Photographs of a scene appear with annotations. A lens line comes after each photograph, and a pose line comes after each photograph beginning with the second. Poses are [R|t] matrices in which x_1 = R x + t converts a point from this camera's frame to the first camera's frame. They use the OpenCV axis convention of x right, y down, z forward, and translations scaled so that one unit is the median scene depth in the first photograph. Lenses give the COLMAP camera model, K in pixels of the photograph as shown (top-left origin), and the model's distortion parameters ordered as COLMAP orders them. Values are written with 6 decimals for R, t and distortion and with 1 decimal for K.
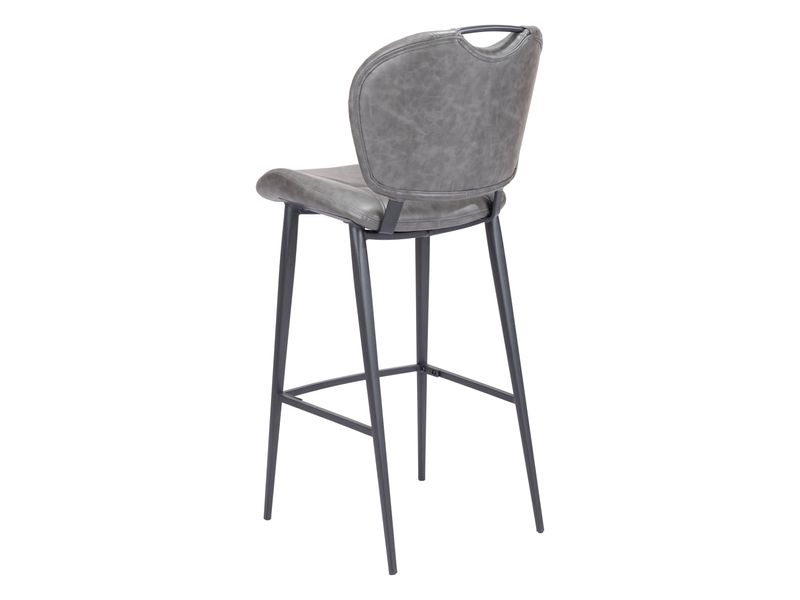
lens RADIAL K [[1612.8, 0, 400.0], [0, 1612.8, 300.0], [0, 0, 1]] dist [-0.004424, -0.000845]
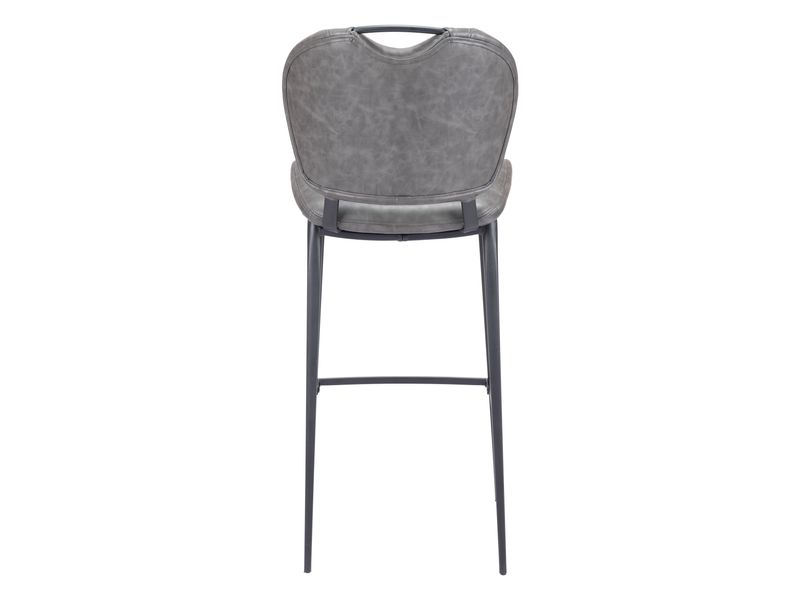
lens RADIAL K [[1612.8, 0, 400.0], [0, 1612.8, 300.0], [0, 0, 1]] dist [-0.004424, -0.000845]
pose [[0.785296, 0.142809, -0.602424, 0.648580], [-0.134543, 0.989144, 0.059098, -0.065685], [0.604324, 0.034643, 0.795985, 0.245936]]
